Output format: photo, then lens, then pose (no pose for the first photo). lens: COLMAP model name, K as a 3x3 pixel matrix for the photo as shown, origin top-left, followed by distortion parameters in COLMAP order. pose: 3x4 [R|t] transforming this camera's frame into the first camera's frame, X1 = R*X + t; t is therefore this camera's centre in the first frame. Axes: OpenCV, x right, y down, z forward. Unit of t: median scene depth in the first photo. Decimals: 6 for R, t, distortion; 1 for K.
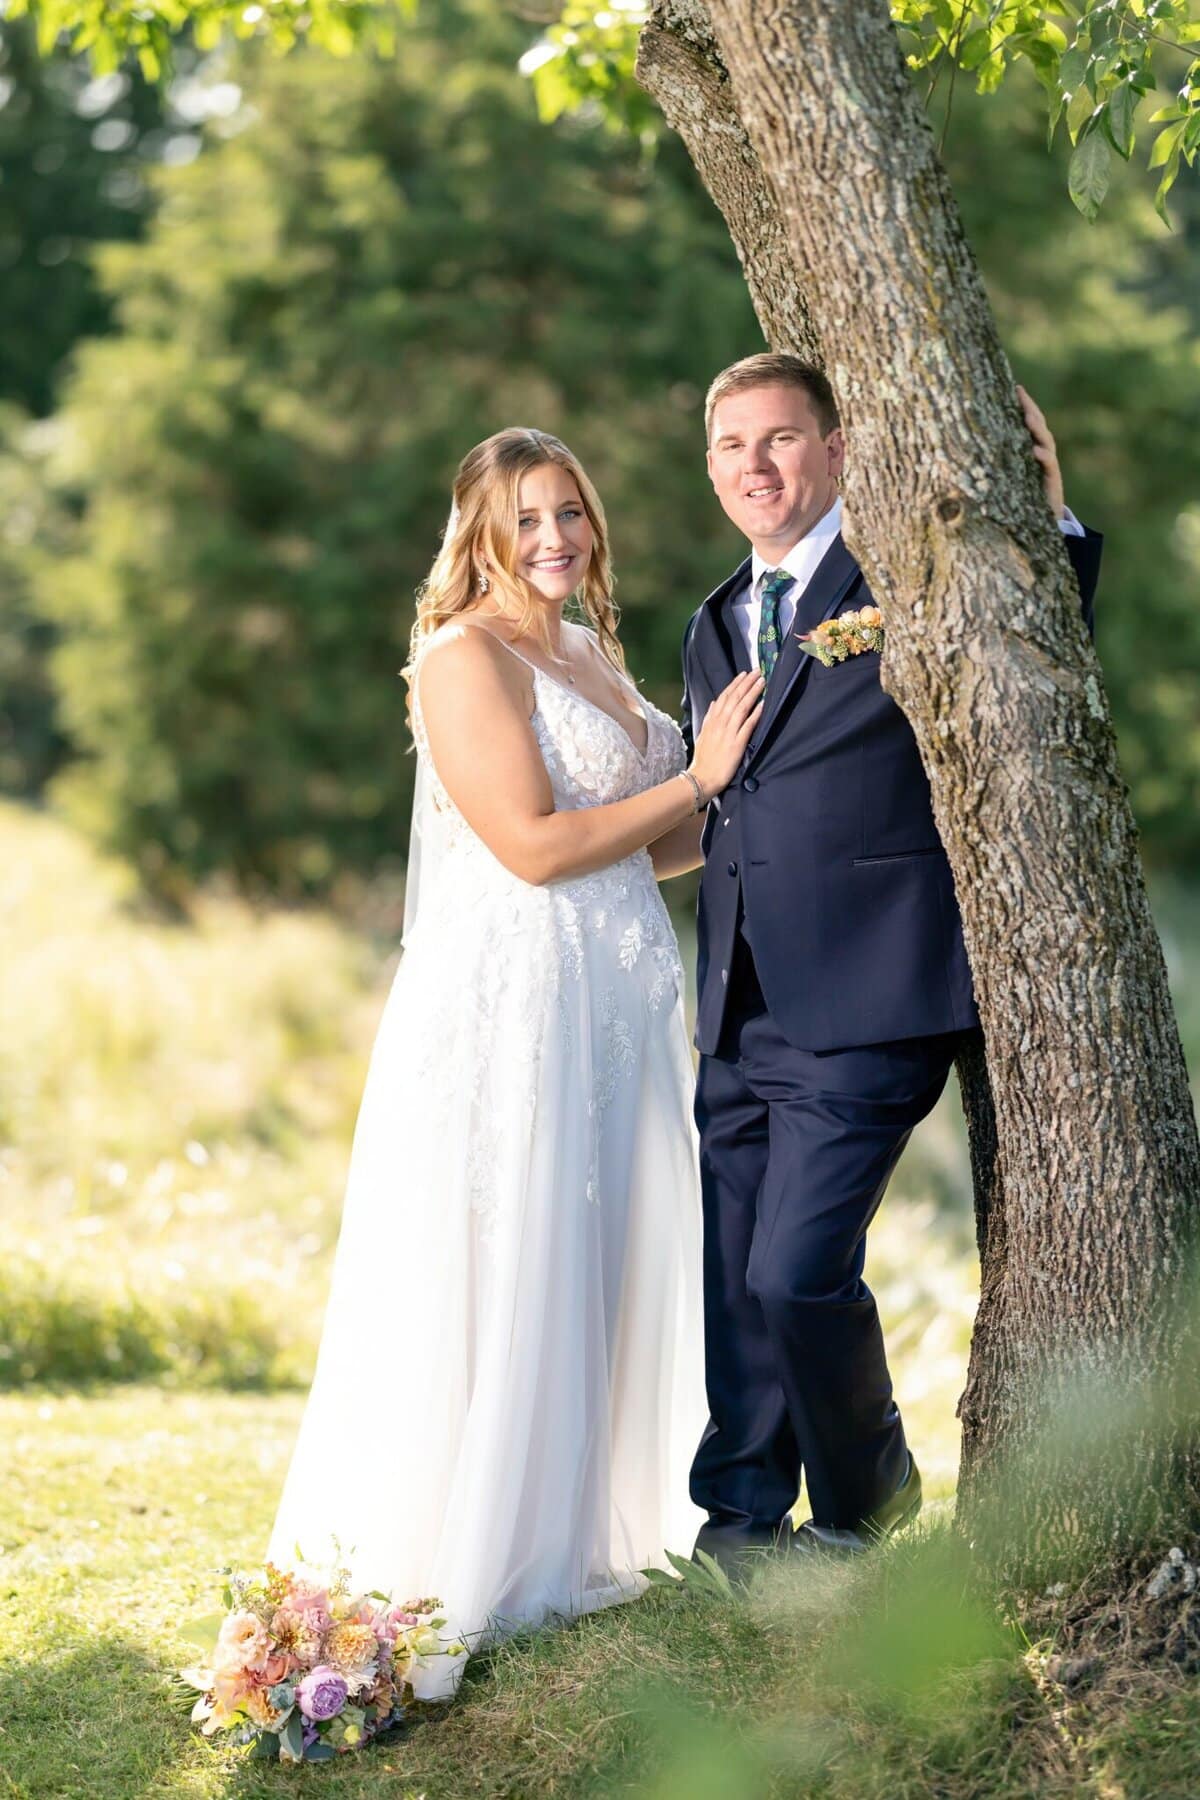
lens RADIAL K [[4319.5, 0, 600.0], [0, 4319.5, 900.0], [0, 0, 1]] dist [-0.050987, 1.061592]
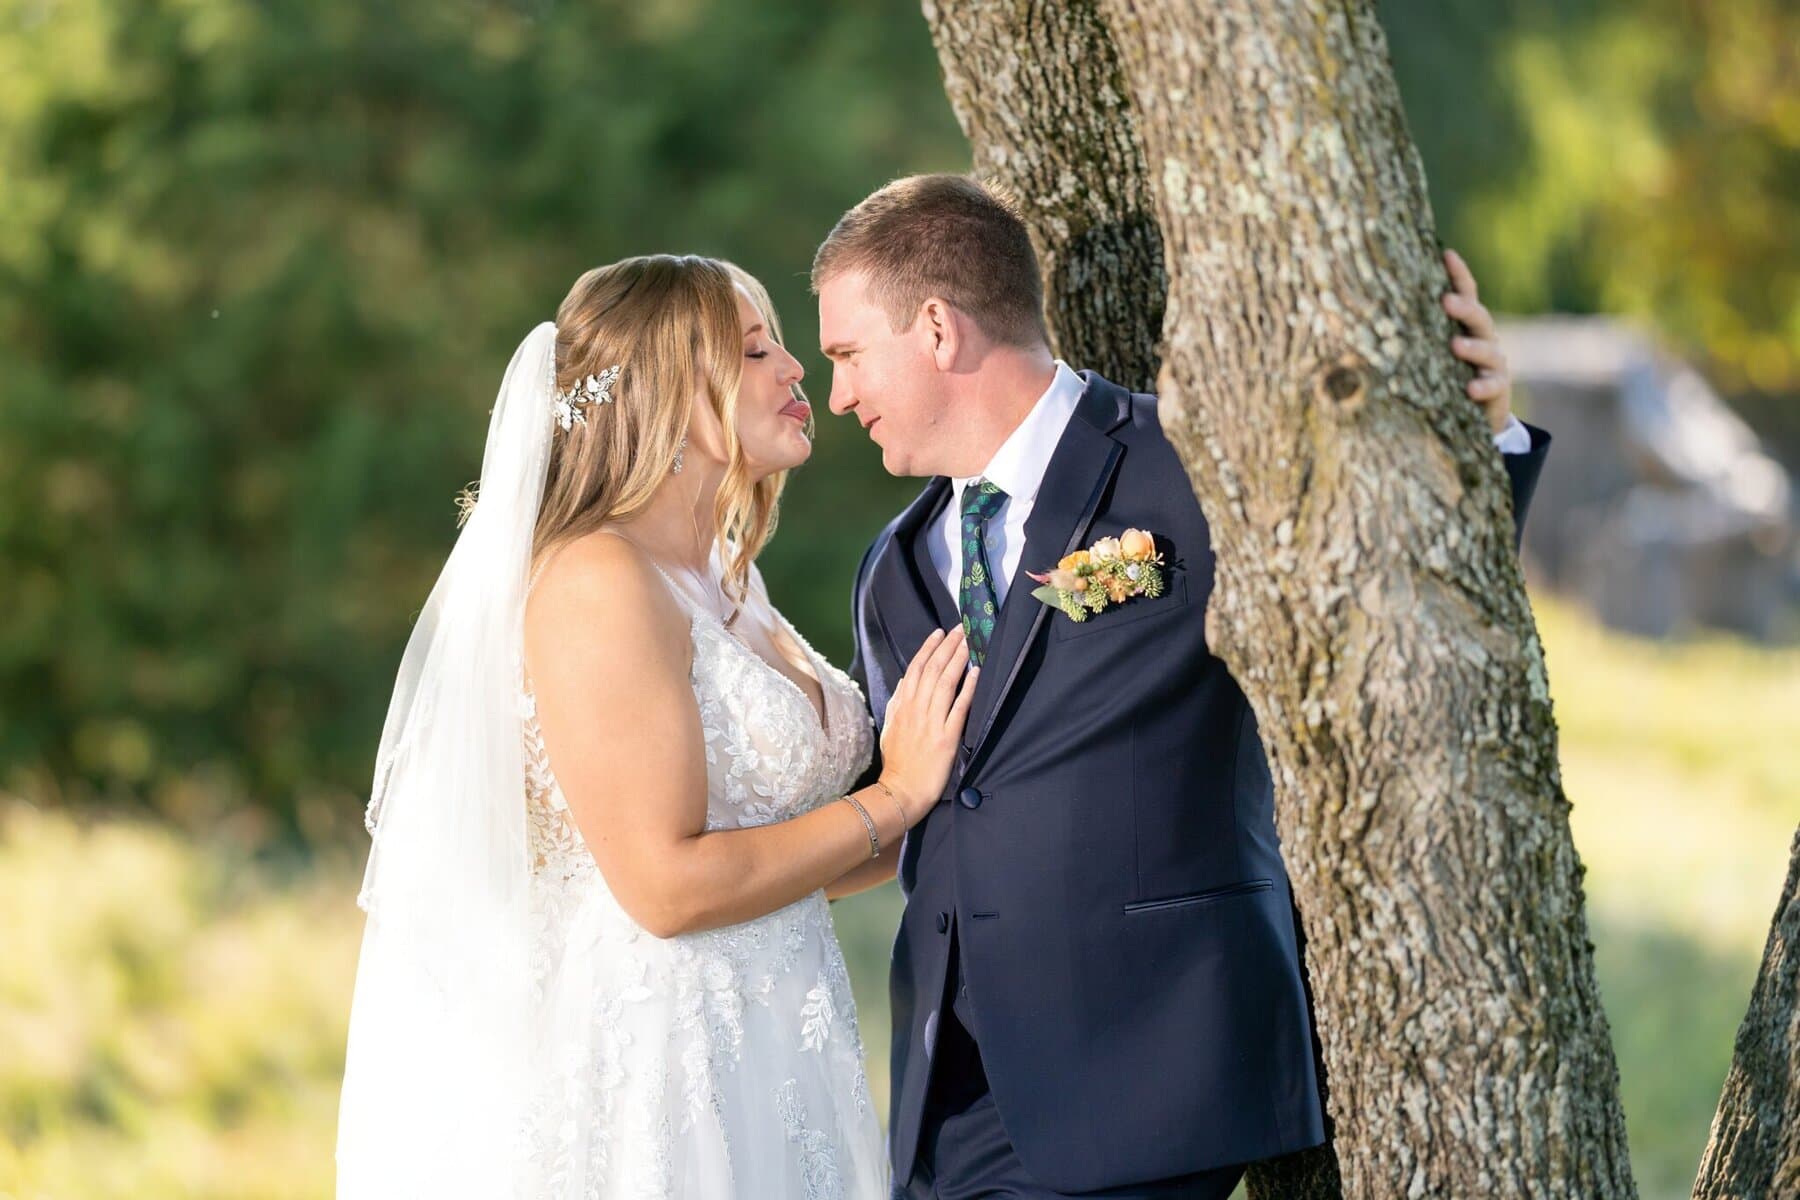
lens RADIAL K [[4319.5, 0, 900.0], [0, 4319.5, 600.0], [0, 0, 1]] dist [-0.050987, 1.061592]
pose [[0.992223, 0.017613, 0.123222, -0.065405], [-0.013055, 0.999204, -0.037699, -0.031411], [-0.123788, 0.035797, 0.991663, 0.353152]]
